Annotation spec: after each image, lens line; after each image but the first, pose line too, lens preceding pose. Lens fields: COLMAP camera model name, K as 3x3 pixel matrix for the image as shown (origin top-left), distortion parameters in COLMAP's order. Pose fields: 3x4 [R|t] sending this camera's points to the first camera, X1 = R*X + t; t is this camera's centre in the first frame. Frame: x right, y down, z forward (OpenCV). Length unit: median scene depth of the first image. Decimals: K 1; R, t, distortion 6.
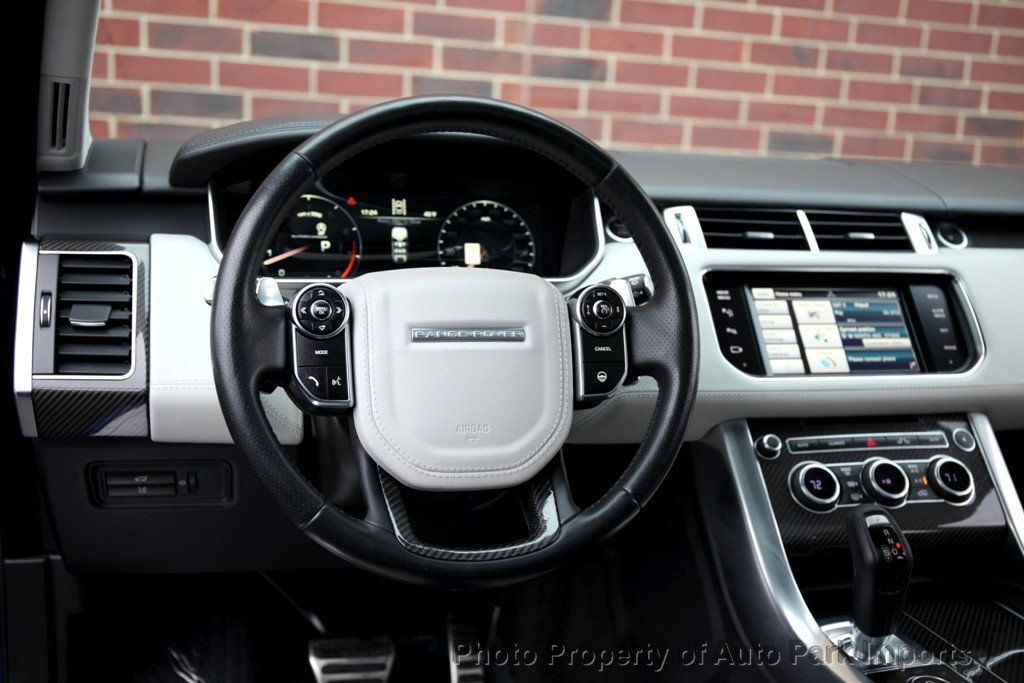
lens RADIAL K [[1163.2, 0, 512.1], [0, 1163.2, 237.4], [0, 0, 1]] dist [0.008749, 0.001015]
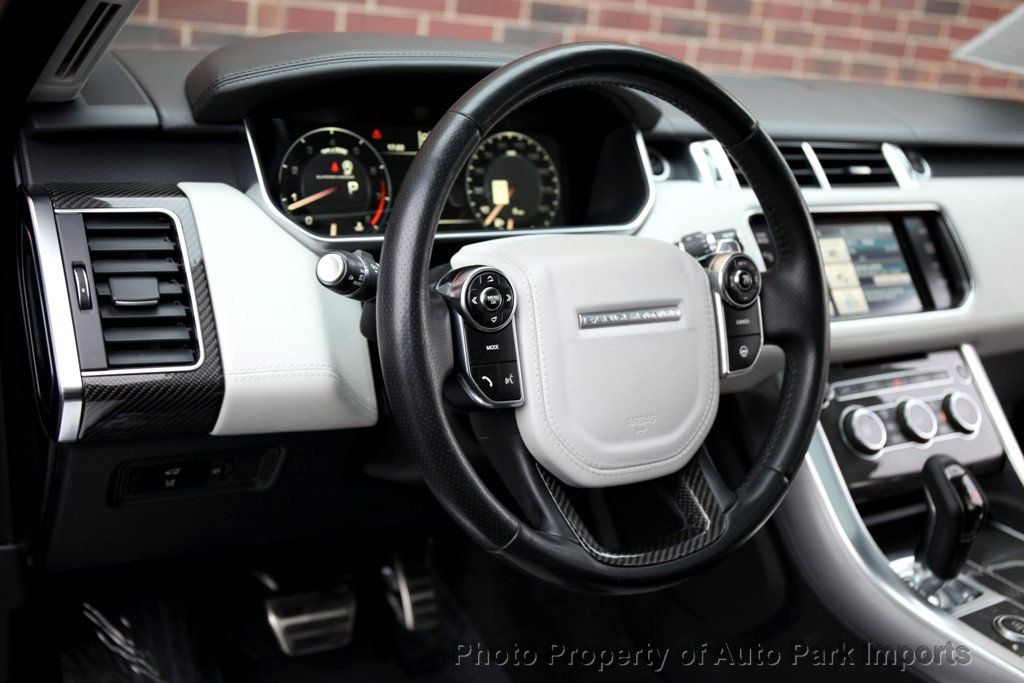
lens RADIAL K [[1163.2, 0, 512.1], [0, 1163.2, 237.4], [0, 0, 1]] dist [0.008749, 0.001015]
pose [[0.958564, -0.012590, 0.284600, -0.294086], [-0.025002, 0.991450, 0.128067, -0.069857], [-0.283780, -0.129876, 0.950053, 0.135275]]
